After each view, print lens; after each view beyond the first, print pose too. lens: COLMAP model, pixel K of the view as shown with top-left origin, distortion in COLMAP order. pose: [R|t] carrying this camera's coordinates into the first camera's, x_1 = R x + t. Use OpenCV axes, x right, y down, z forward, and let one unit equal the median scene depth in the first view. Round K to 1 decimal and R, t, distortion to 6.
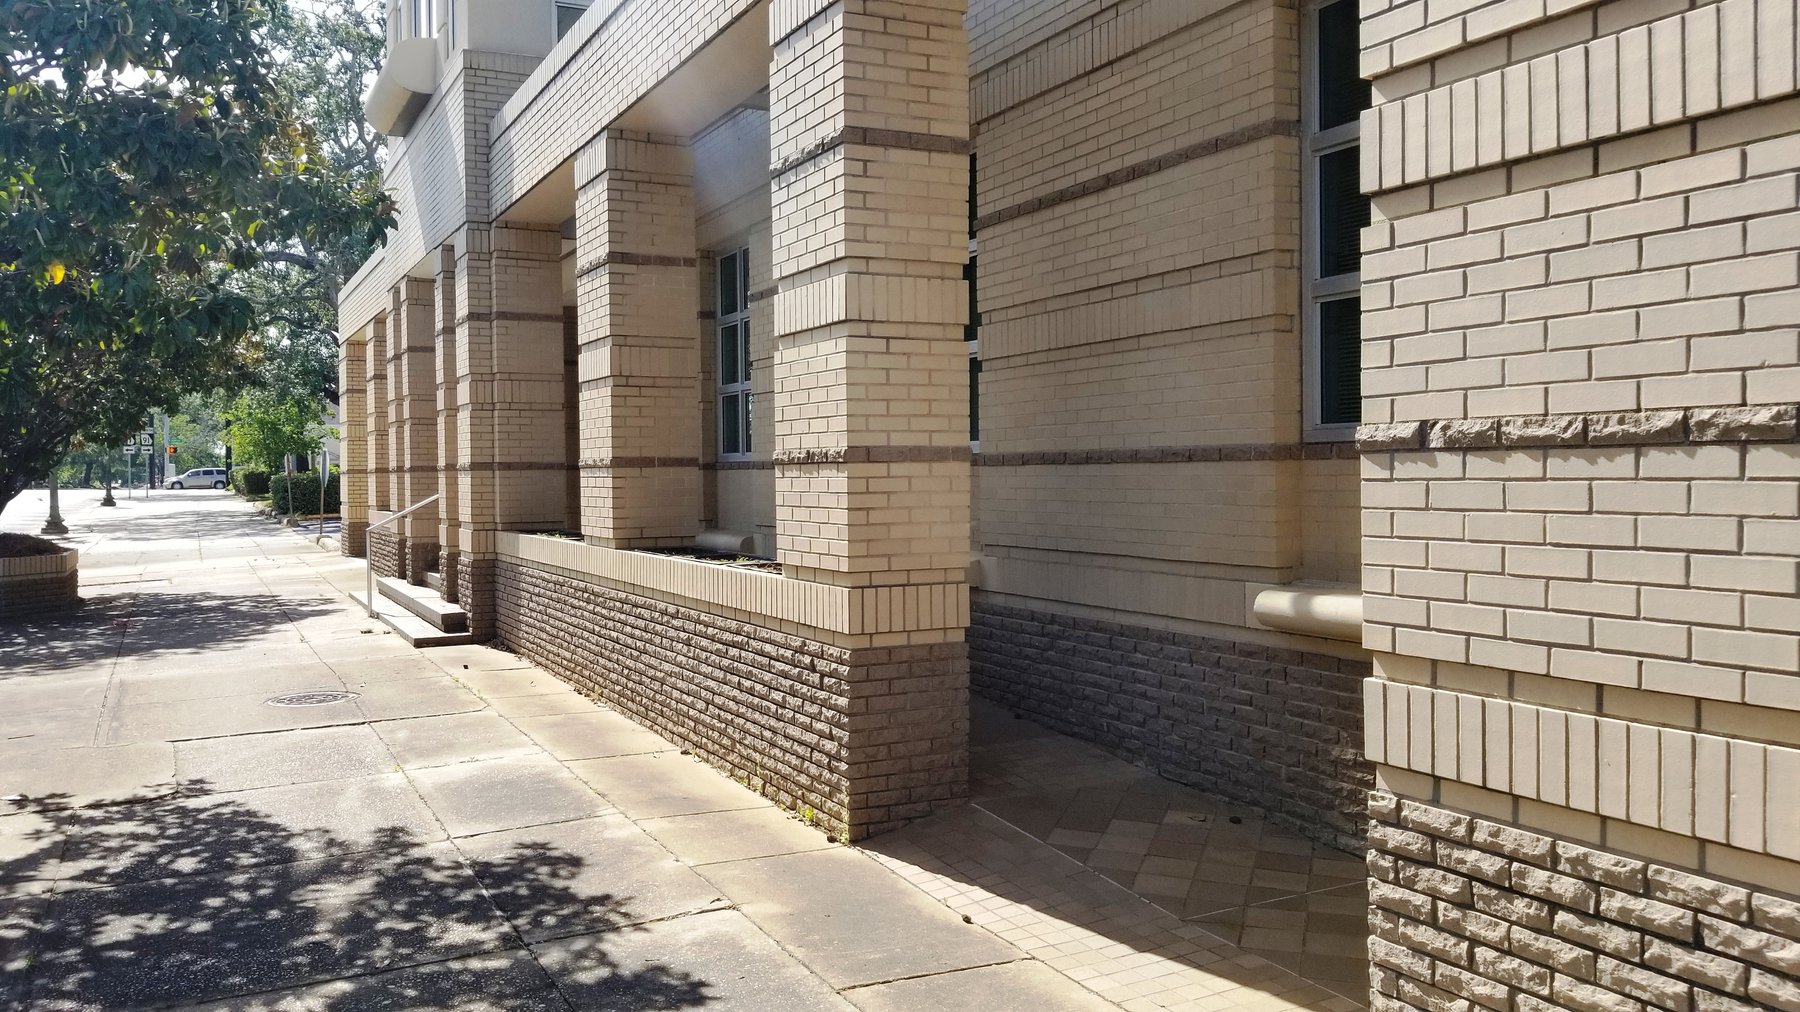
lens RADIAL K [[1441.6, 0, 900.0], [0, 1441.6, 506.0], [0, 0, 1]] dist [0.081685, -0.152962]
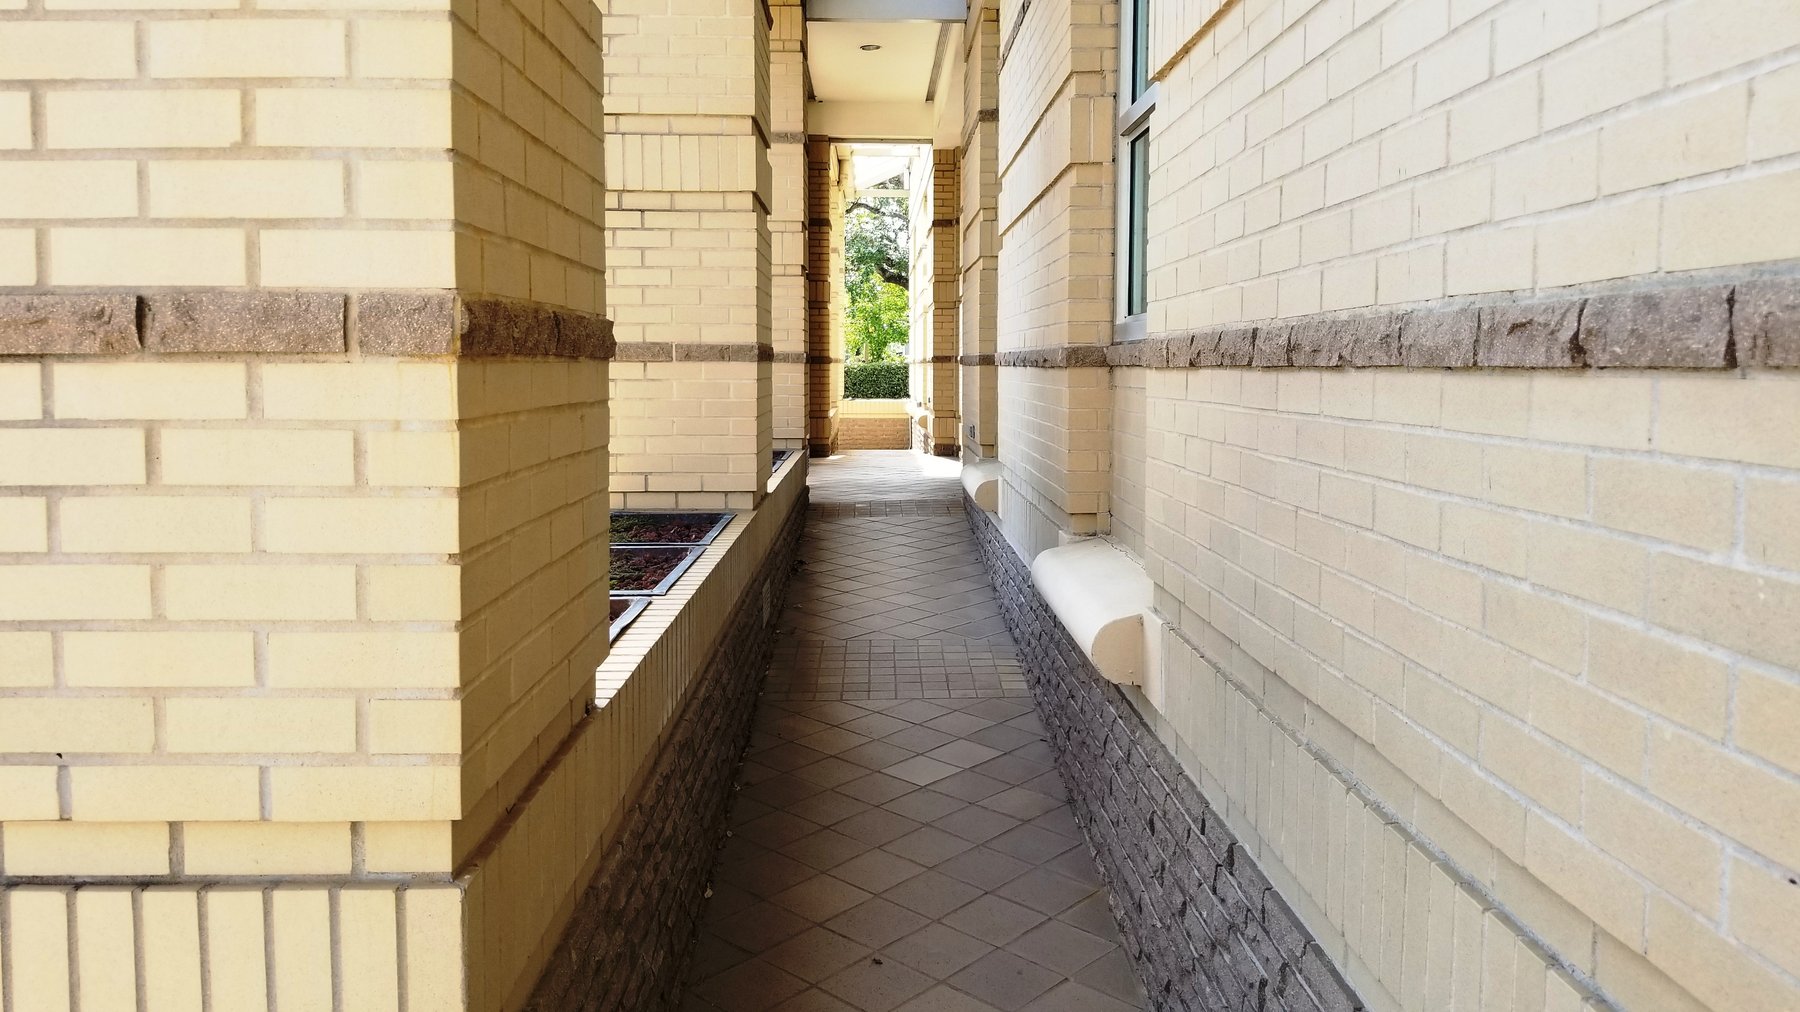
lens RADIAL K [[1441.6, 0, 900.0], [0, 1441.6, 506.0], [0, 0, 1]] dist [0.081685, -0.152962]
pose [[0.906354, 0.051775, -0.419336, 0.208860], [-0.019878, 0.996590, 0.080083, -0.027717], [0.422052, -0.064248, 0.904292, 0.828469]]
